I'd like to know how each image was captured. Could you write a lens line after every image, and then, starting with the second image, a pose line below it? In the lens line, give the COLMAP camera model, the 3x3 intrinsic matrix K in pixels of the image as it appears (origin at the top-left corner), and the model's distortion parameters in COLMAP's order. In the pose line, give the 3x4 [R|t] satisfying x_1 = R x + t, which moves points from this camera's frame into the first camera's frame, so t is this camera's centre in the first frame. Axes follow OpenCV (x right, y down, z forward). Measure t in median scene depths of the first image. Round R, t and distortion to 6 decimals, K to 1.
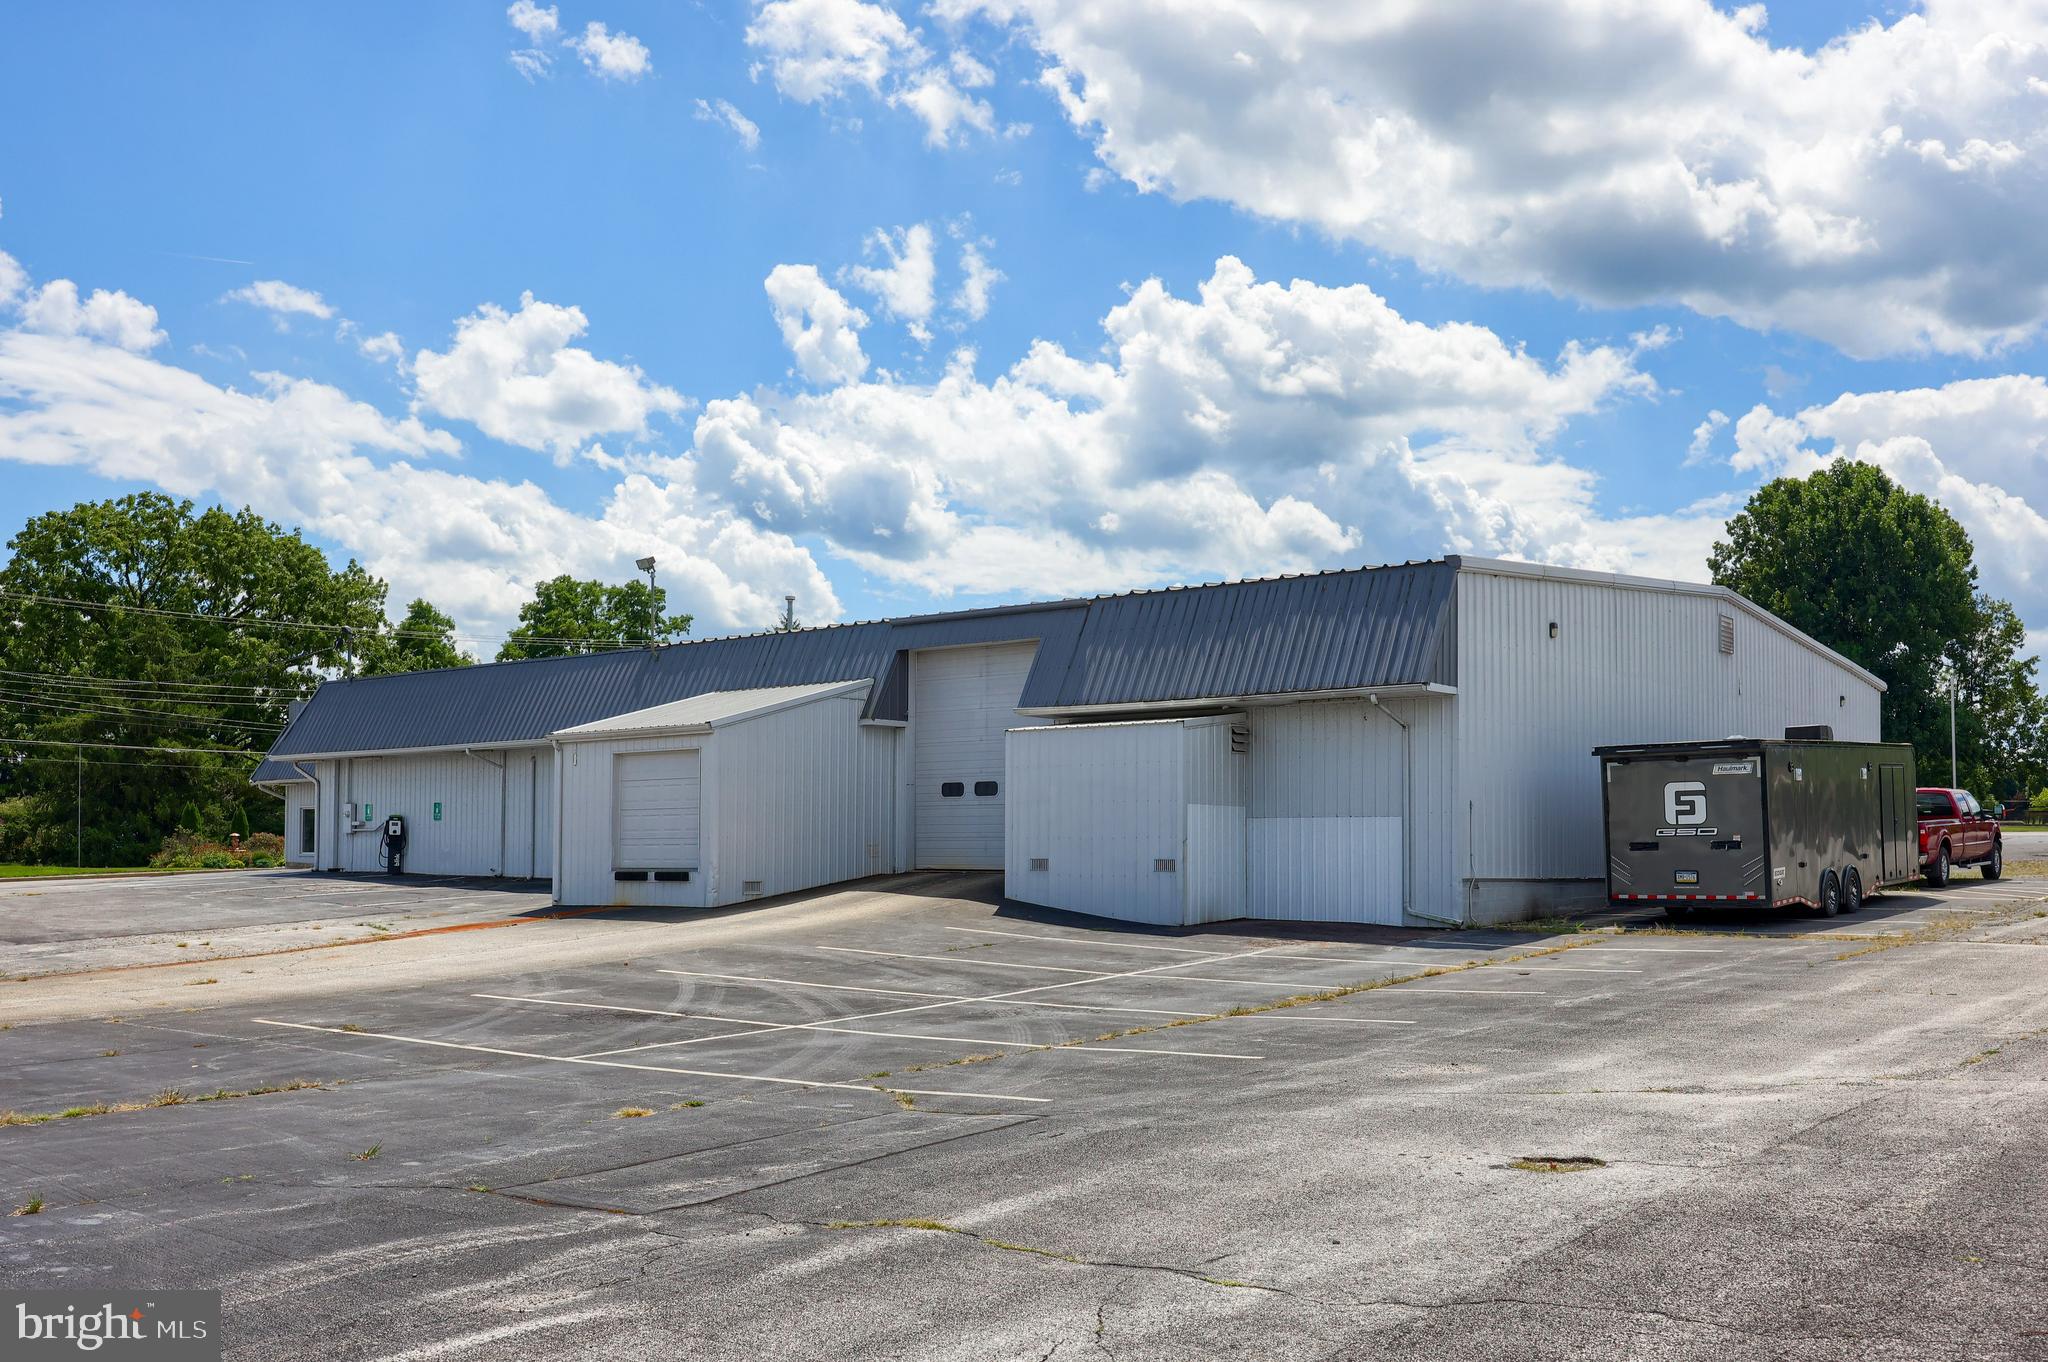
lens RADIAL K [[1851.2, 0, 1072.5], [0, 1851.2, 730.8], [0, 0, 1]] dist [0.002976, -0.008118]
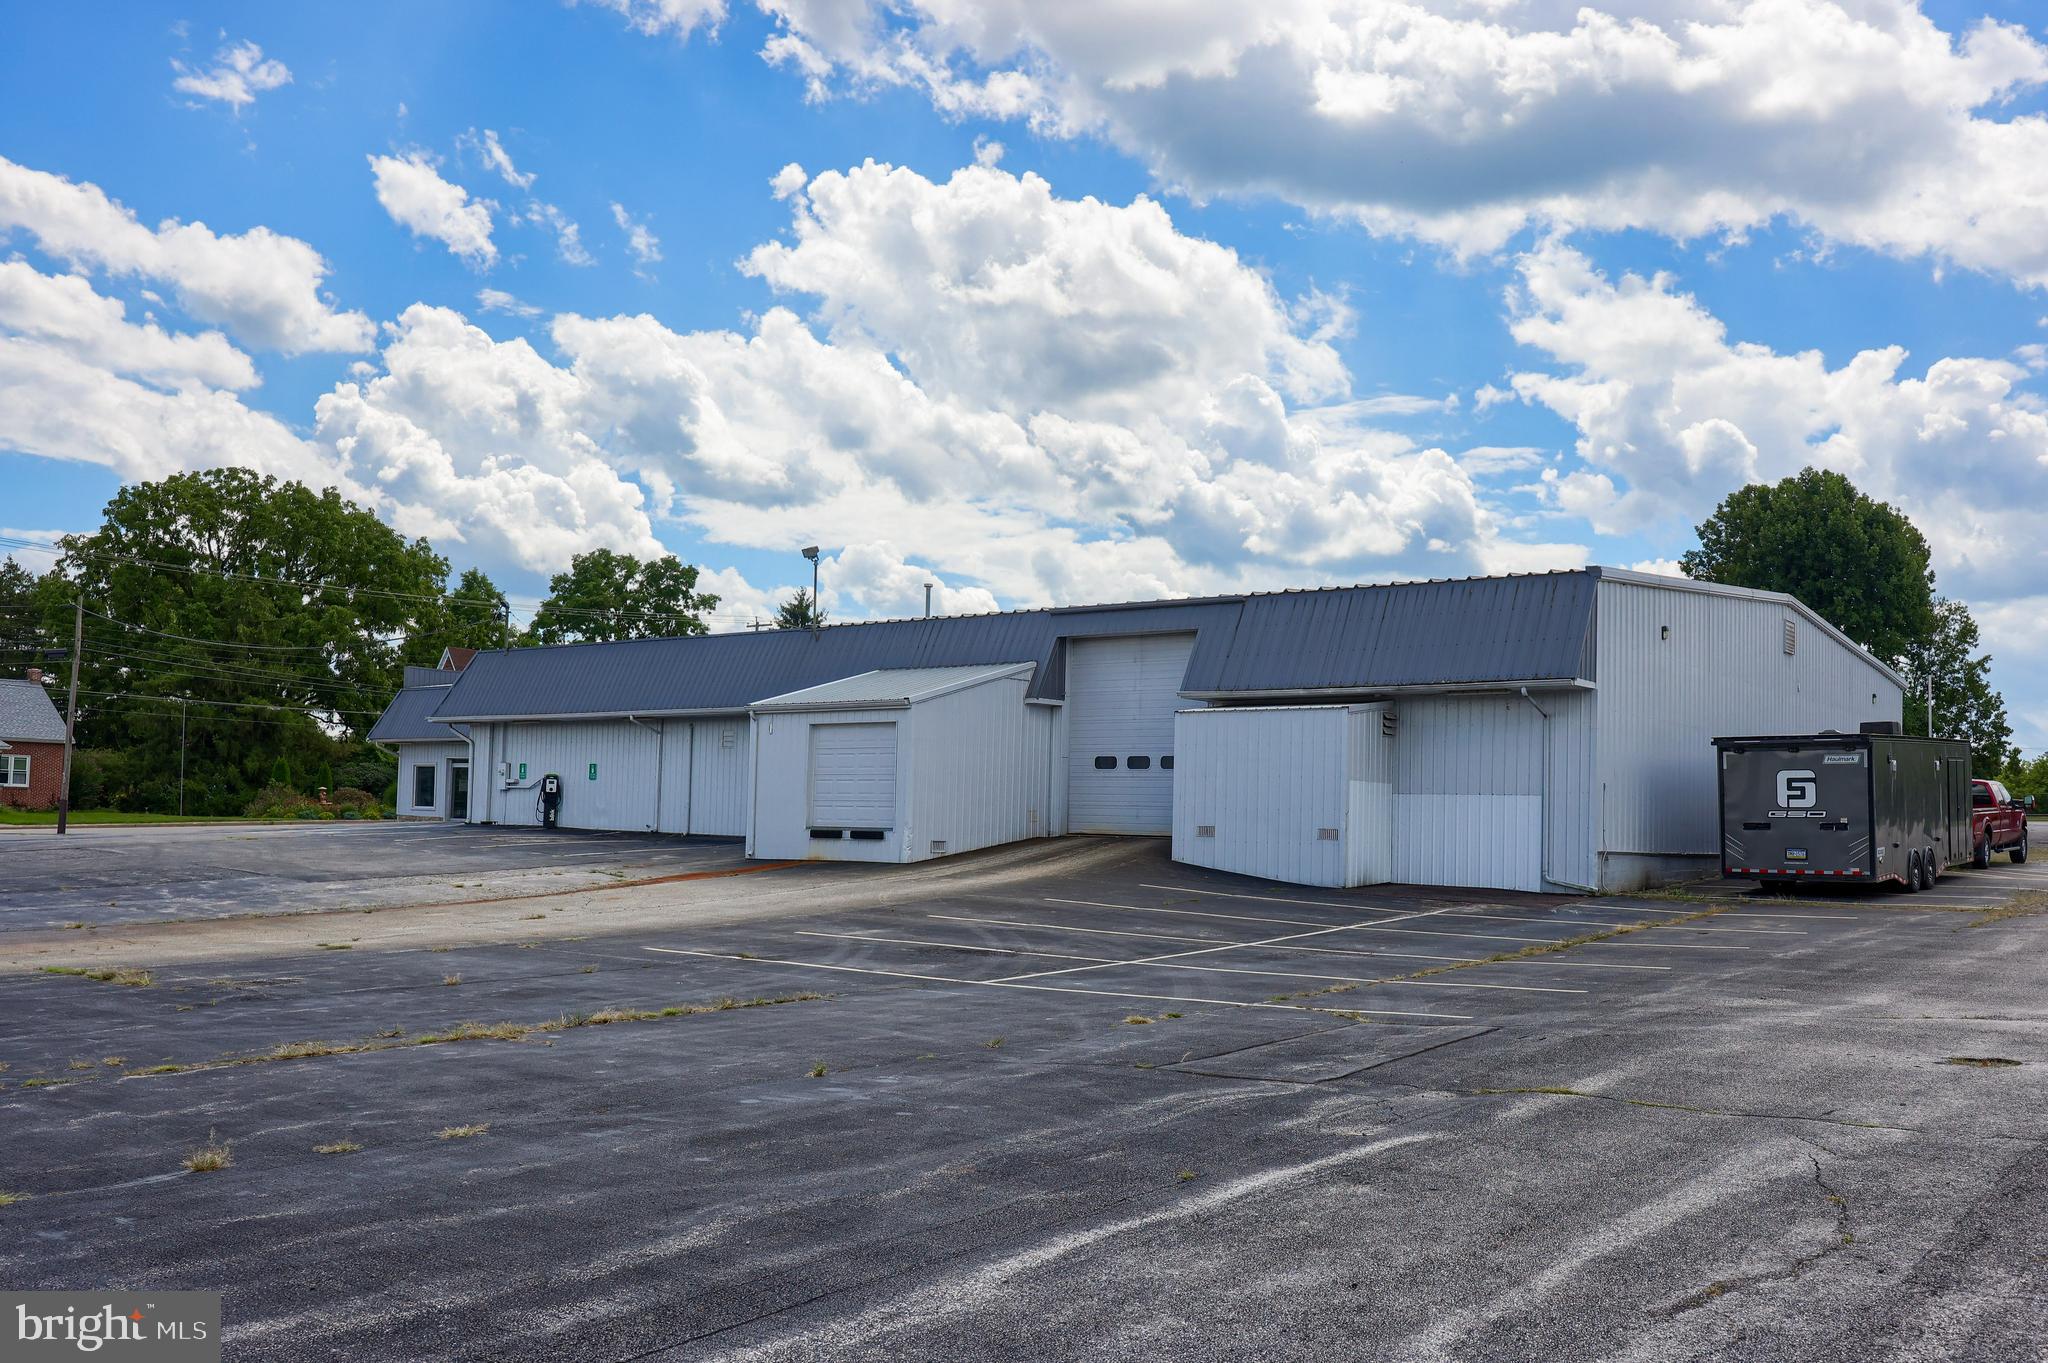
lens RADIAL K [[1783.4, 0, 1024.0], [0, 1783.4, 681.5], [0, 0, 1]] dist [-0.003234, 0.011432]
pose [[0.999768, 0.021345, 0.002736, -0.116325], [-0.021307, 0.999687, -0.013107, -0.001912], [-0.003015, 0.013045, 0.999910, -0.074206]]
